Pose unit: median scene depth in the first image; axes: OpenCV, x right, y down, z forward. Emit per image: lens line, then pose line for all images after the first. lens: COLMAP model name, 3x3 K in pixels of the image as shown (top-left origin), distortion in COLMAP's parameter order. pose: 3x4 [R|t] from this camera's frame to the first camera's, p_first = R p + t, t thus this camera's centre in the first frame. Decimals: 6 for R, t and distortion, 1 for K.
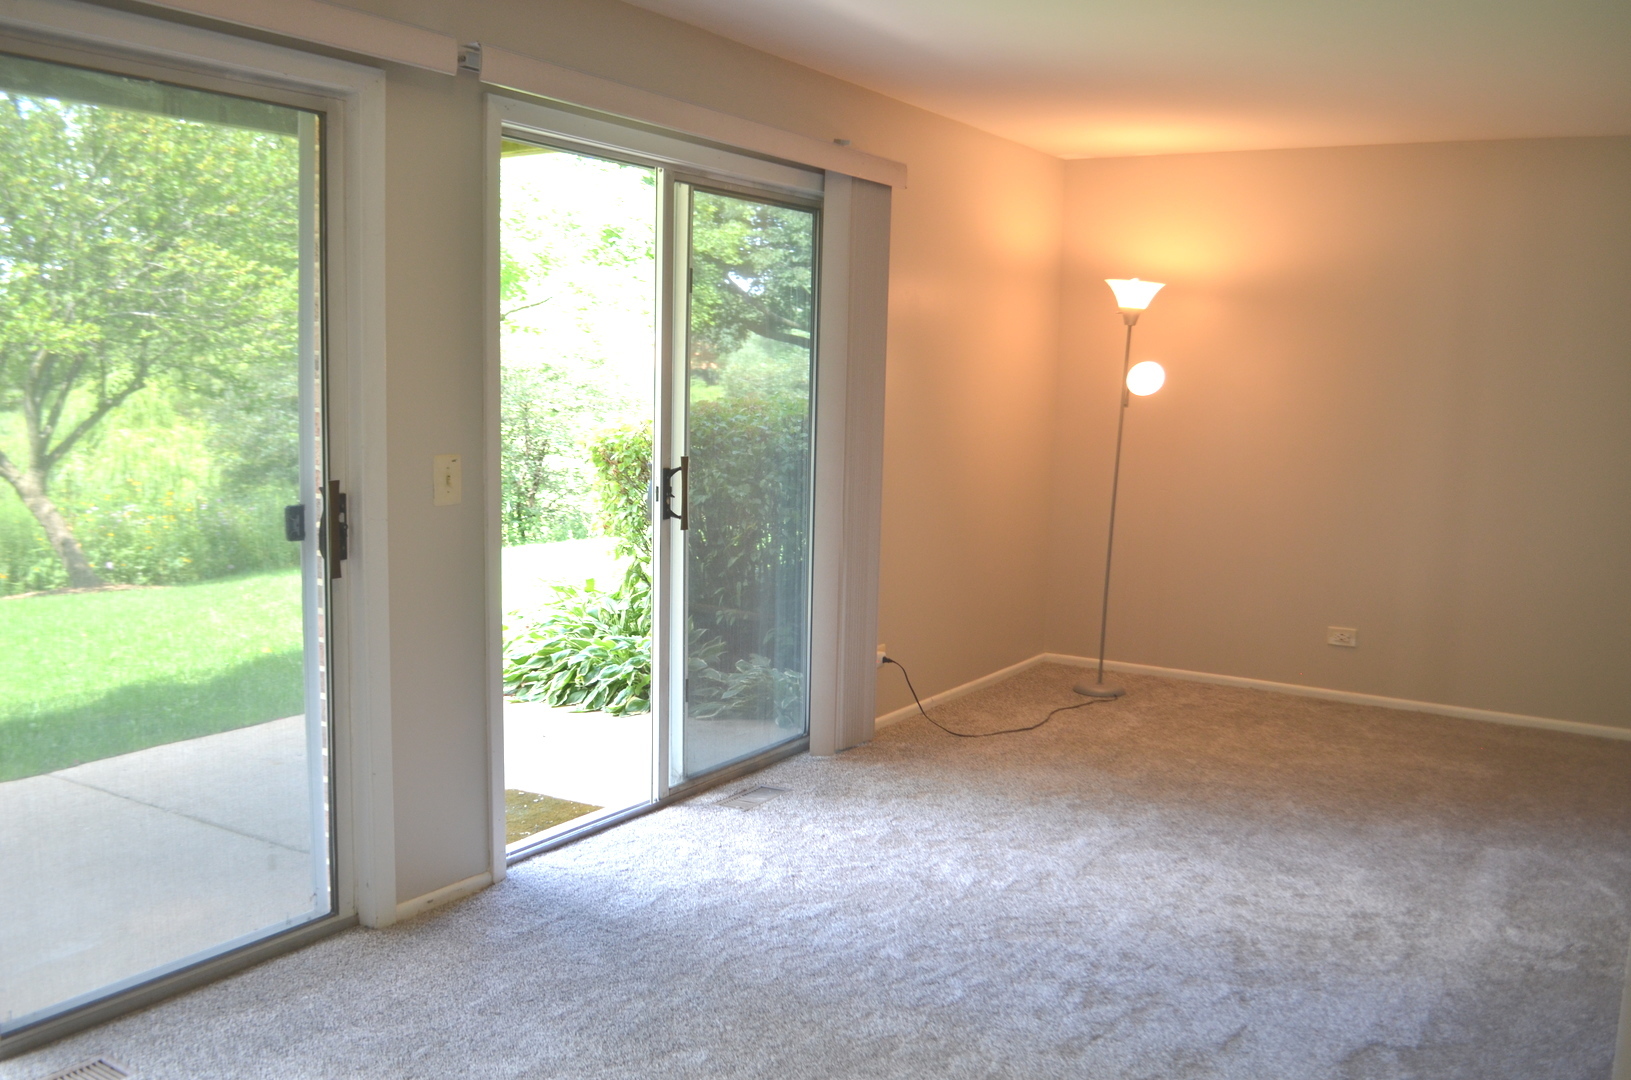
lens RADIAL K [[1412.5, 0, 831.2], [0, 1412.5, 531.5], [0, 0, 1]] dist [-0.072908, 0.016426]
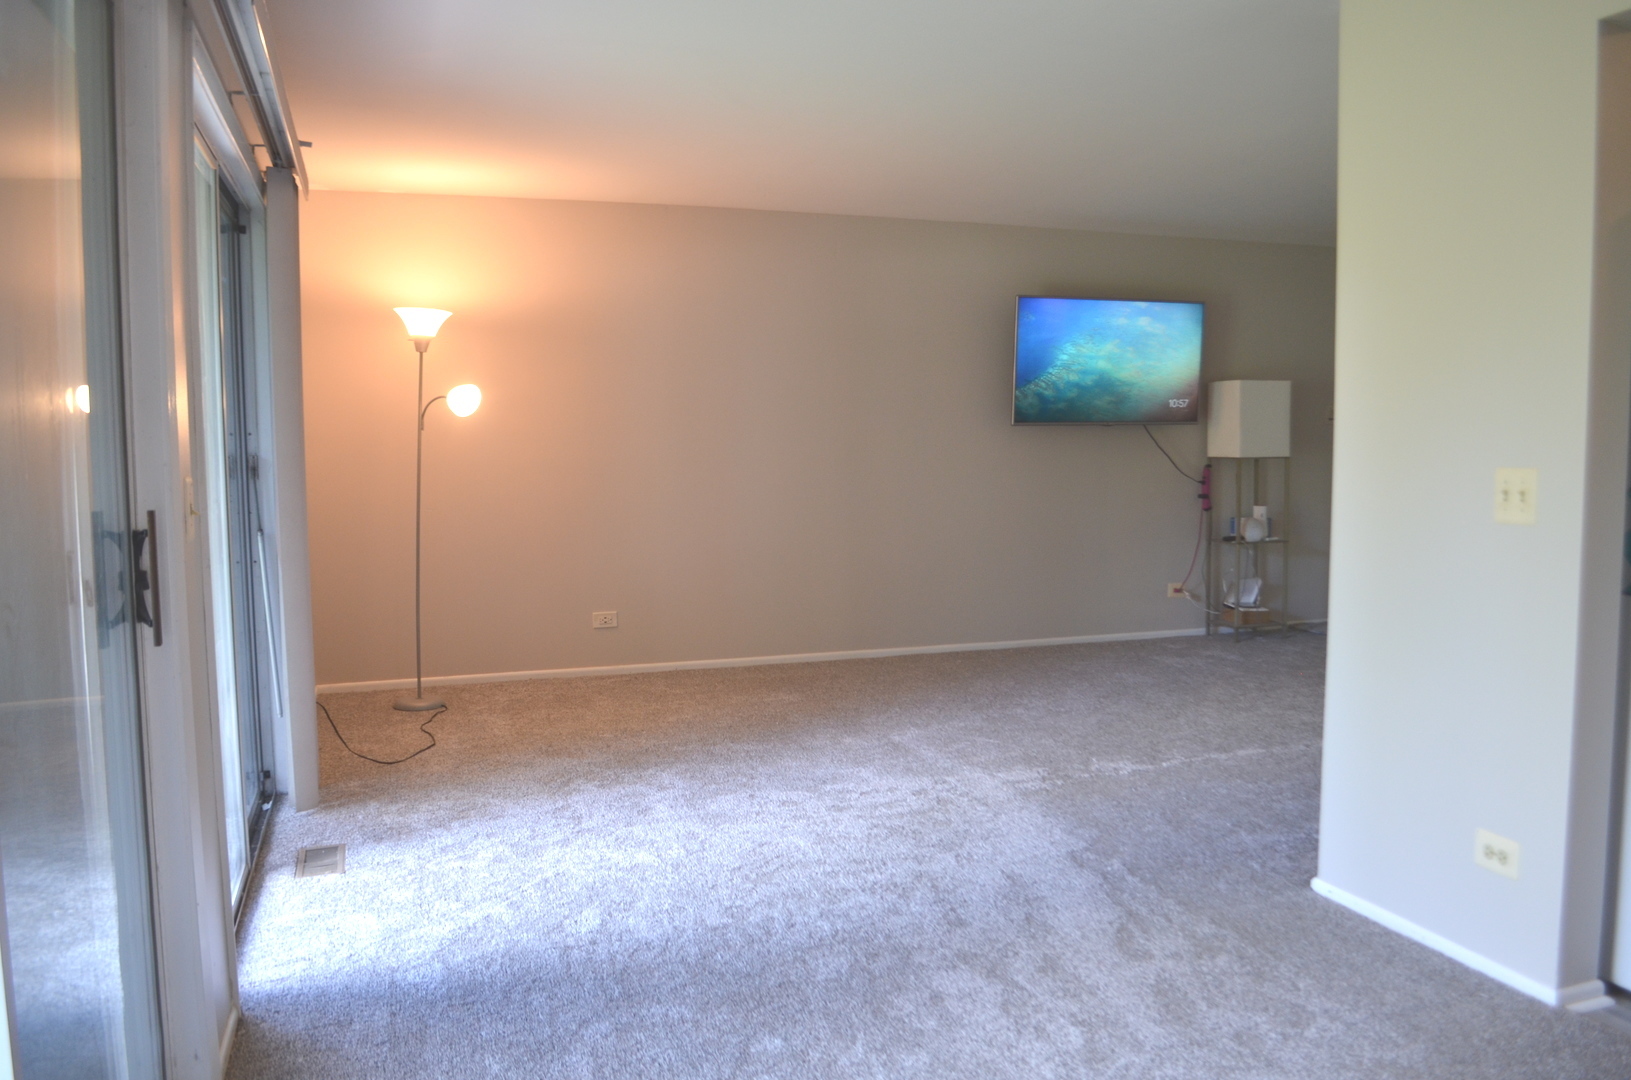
lens RADIAL K [[1278.9, 0, 823.8], [0, 1278.9, 554.1], [0, 0, 1]] dist [-0.078231, 0.012812]
pose [[0.629865, -0.096907, 0.770636, -0.518890], [0.111236, 0.993213, 0.033979, 0.005661], [-0.768698, 0.064321, 0.636369, 0.275106]]
